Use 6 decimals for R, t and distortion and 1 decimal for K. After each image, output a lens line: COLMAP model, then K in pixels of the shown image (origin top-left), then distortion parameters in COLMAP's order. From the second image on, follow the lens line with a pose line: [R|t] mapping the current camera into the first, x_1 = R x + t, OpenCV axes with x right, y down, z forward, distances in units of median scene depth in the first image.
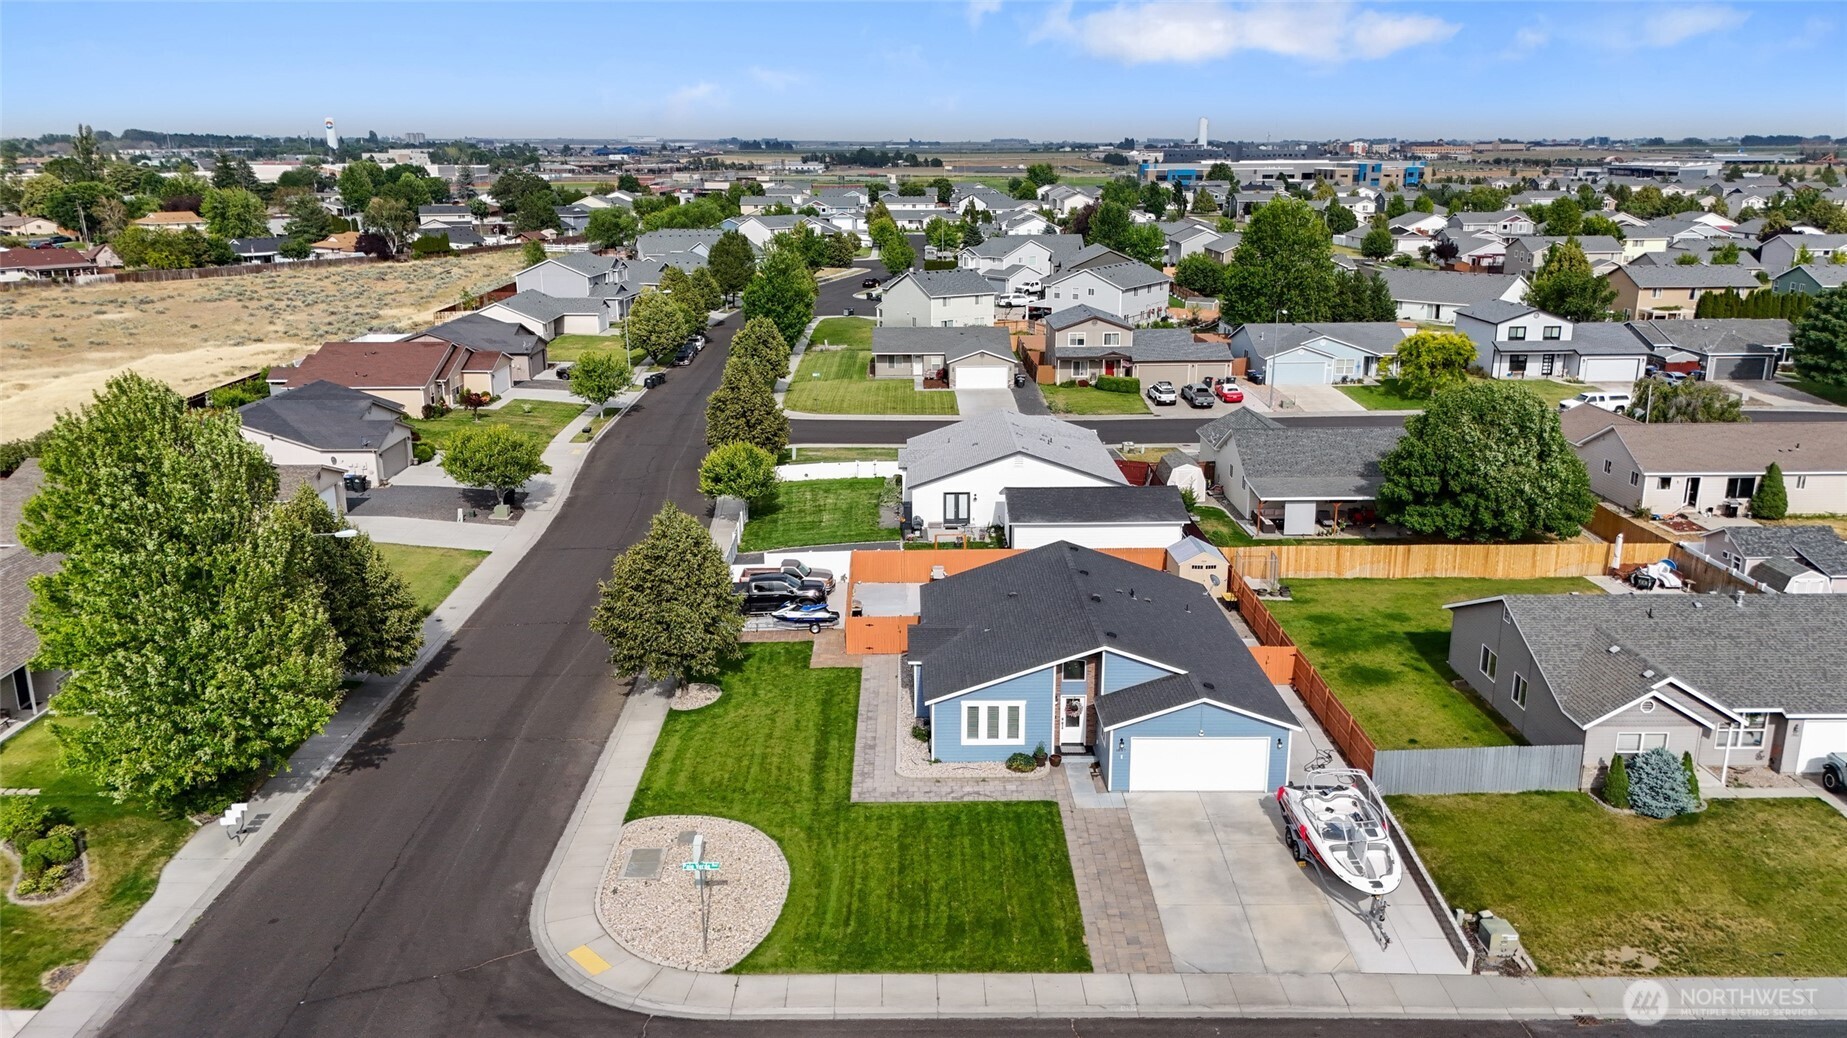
lens RADIAL K [[1344.8, 0, 922.8], [0, 1344.8, 521.4], [0, 0, 1]] dist [0.039853, -0.012424]
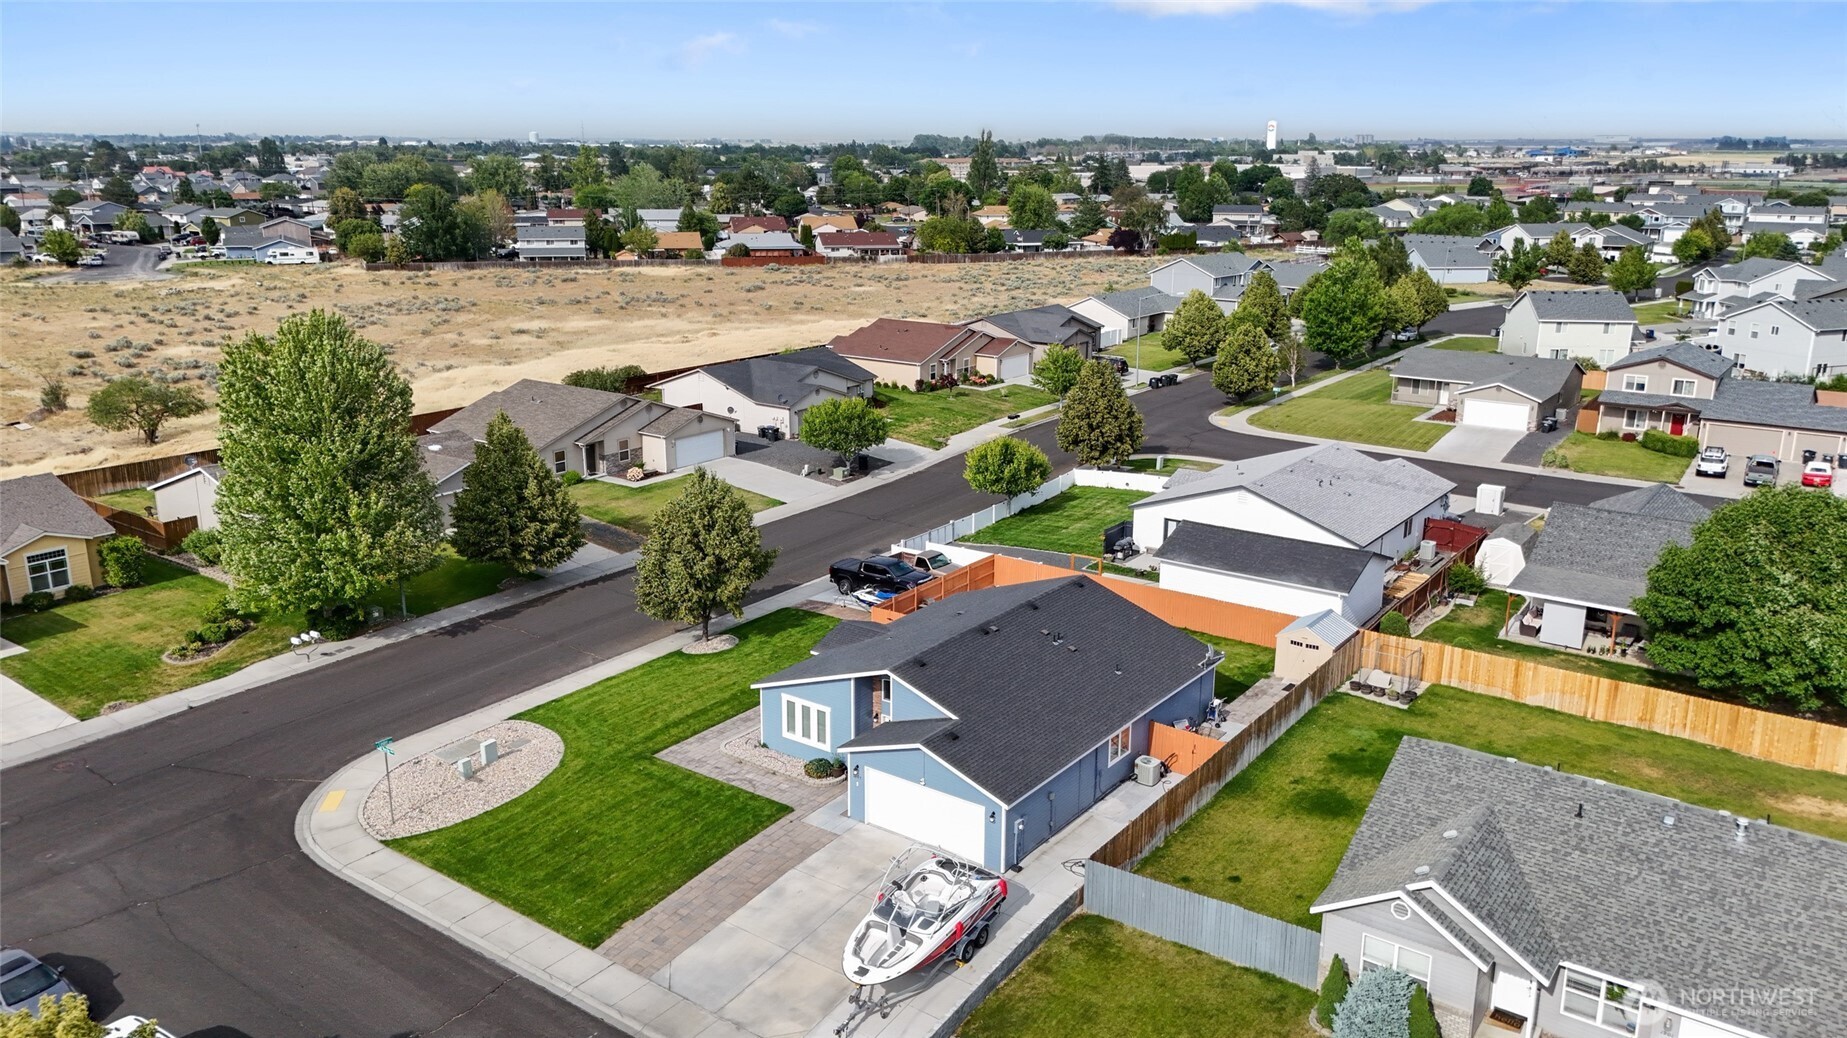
lens RADIAL K [[1344.8, 0, 924.2], [0, 1344.8, 516.9], [0, 0, 1]] dist [0.039853, -0.012424]
pose [[0.800407, 0.162524, -0.577005, 0.470575], [-0.164708, 0.985125, 0.048999, -0.045146], [0.576386, 0.055818, 0.815269, 0.155192]]
